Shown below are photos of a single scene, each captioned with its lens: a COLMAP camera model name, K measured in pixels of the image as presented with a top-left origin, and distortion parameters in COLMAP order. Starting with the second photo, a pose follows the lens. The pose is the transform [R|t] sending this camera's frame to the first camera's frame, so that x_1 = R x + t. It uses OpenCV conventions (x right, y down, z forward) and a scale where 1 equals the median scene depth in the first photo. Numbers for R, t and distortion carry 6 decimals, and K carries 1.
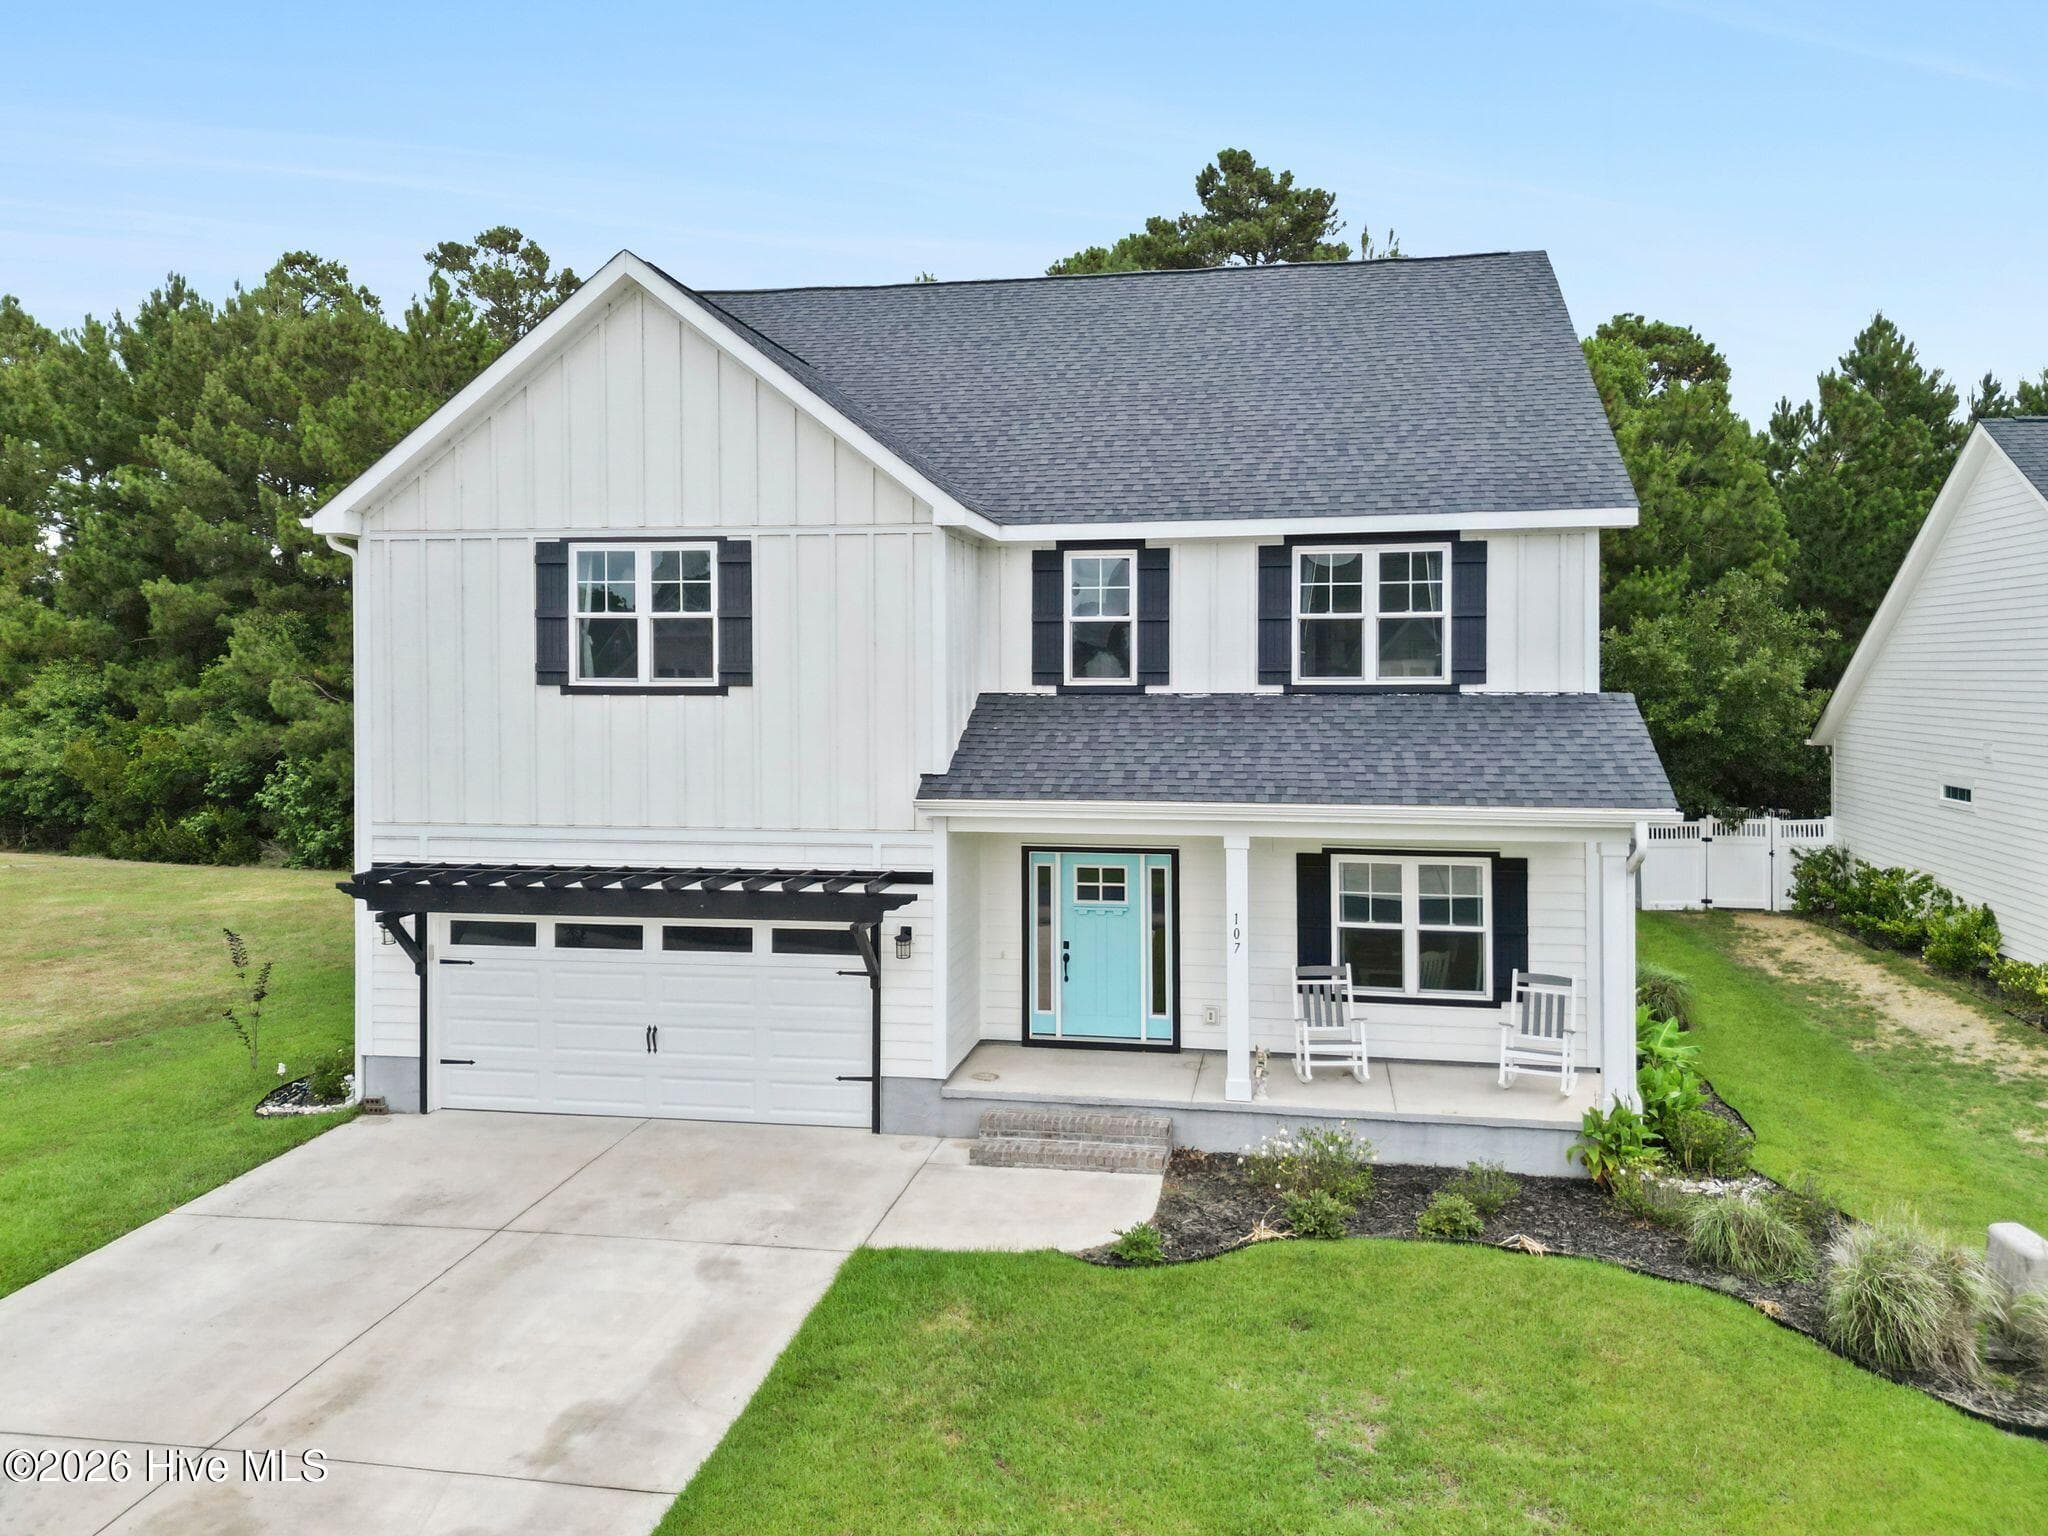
lens RADIAL K [[1546.7, 0, 1025.6], [0, 1546.7, 766.9], [0, 0, 1]] dist [0.064920, 0.004243]
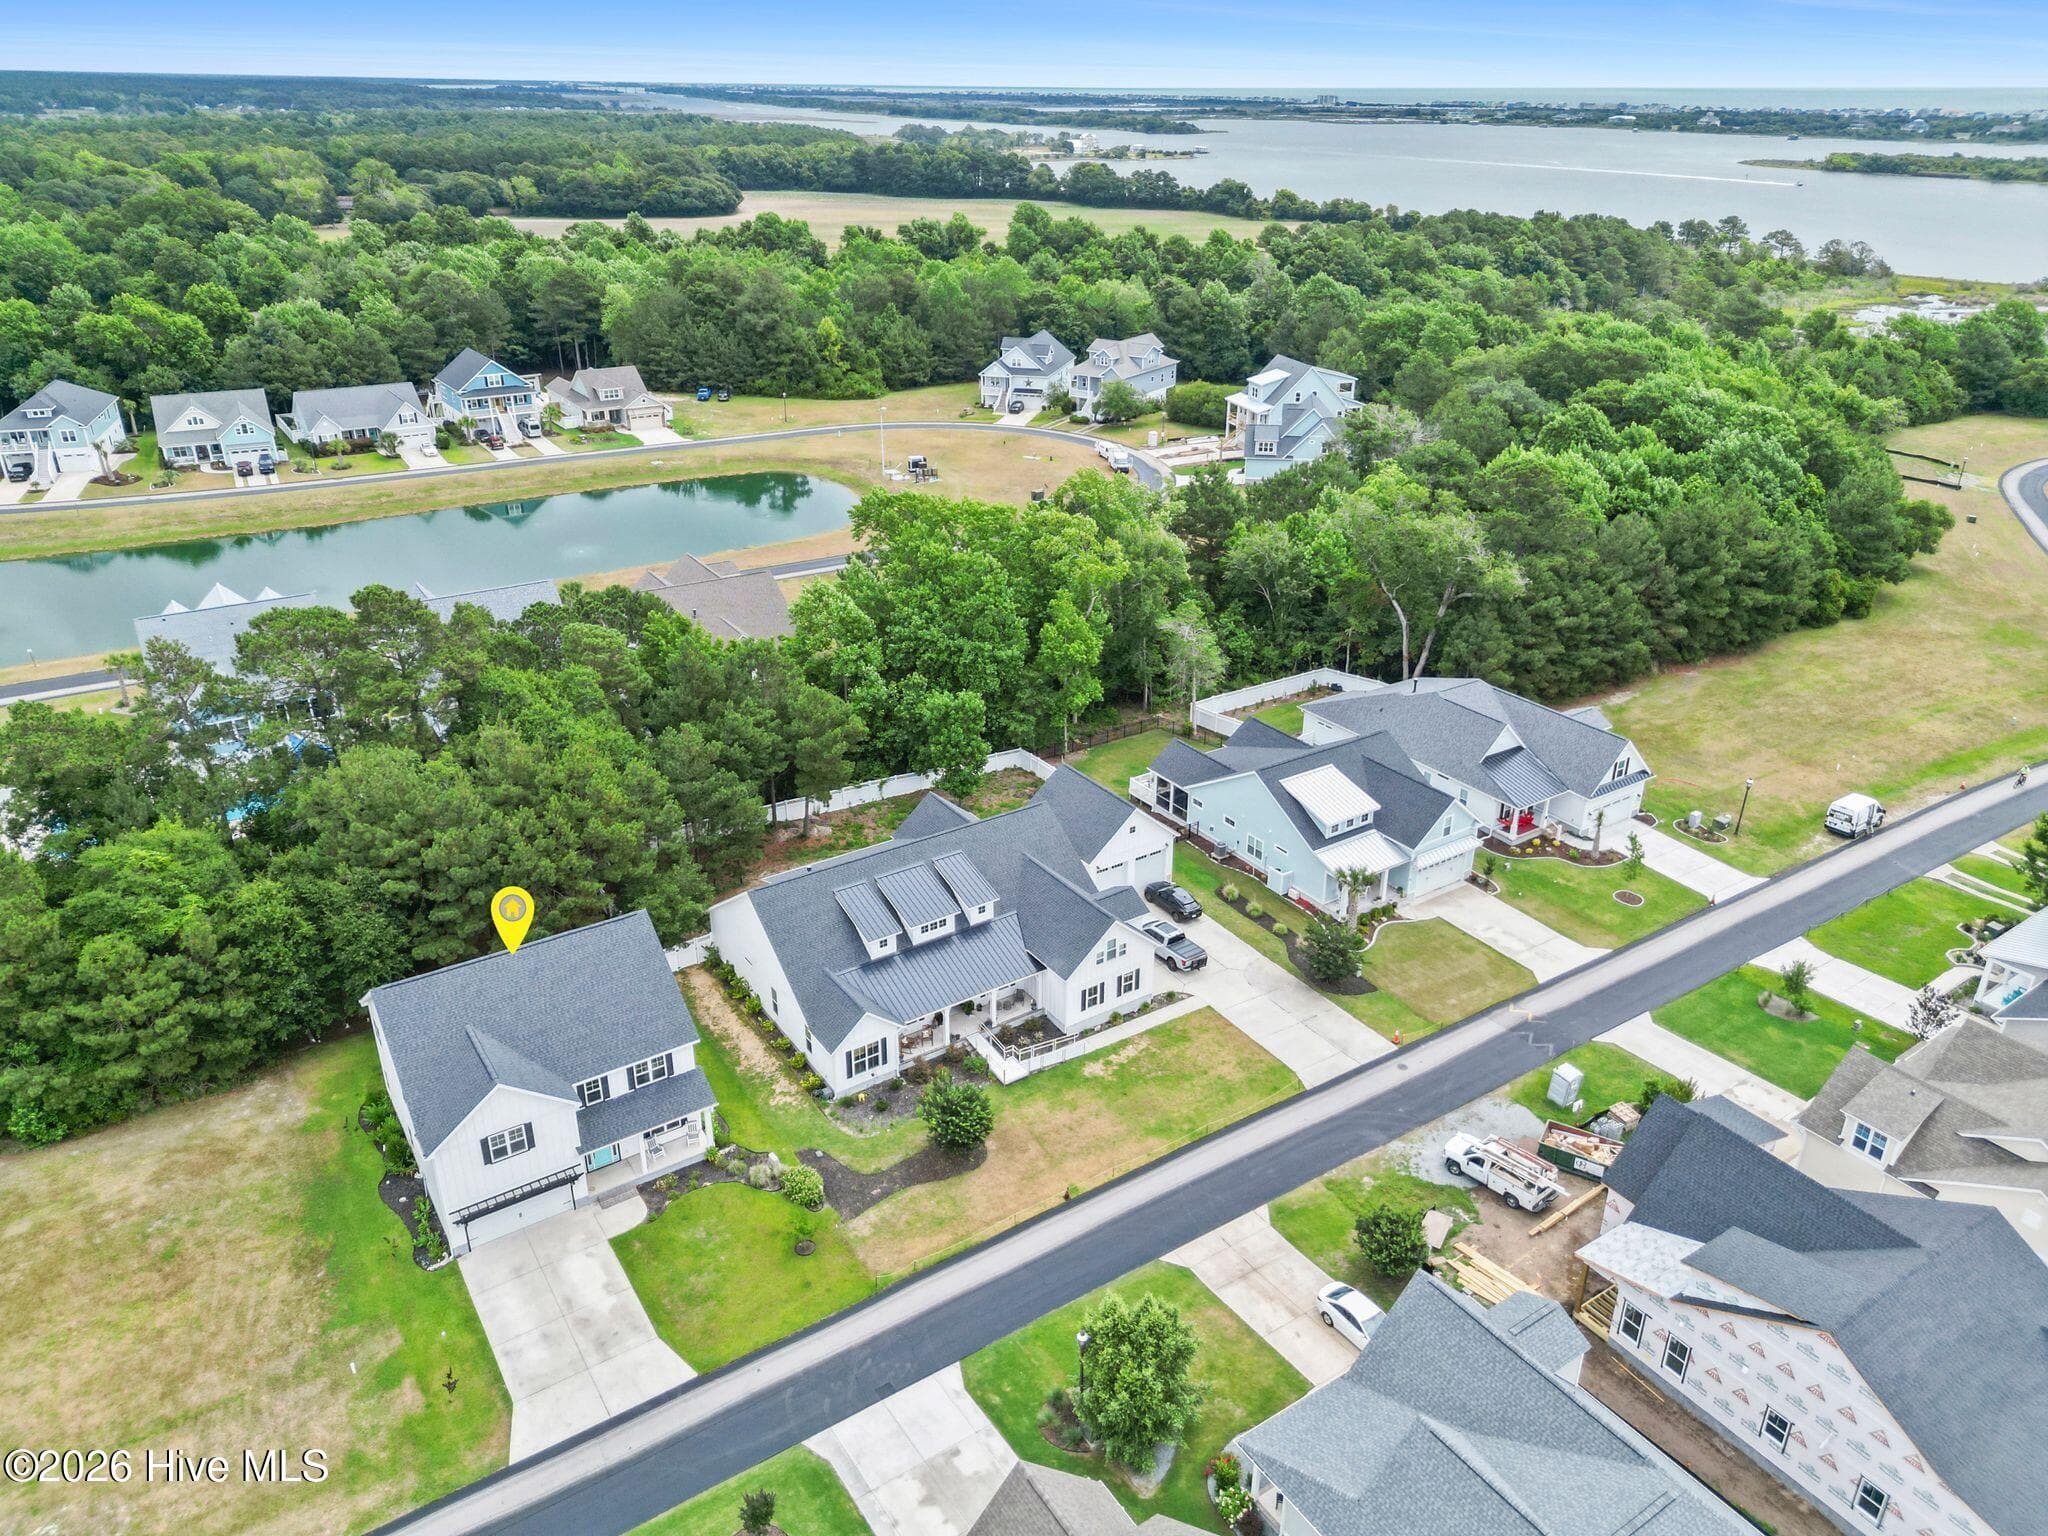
lens RADIAL K [[1546.7, 0, 1025.1], [0, 1546.7, 768.9], [0, 0, 1]] dist [0.064920, 0.004243]
pose [[0.726303, -0.302102, 0.617429, -1.622970], [0.017952, 0.906272, 0.422313, -2.958070], [-0.687140, -0.295643, 0.663652, -2.703563]]
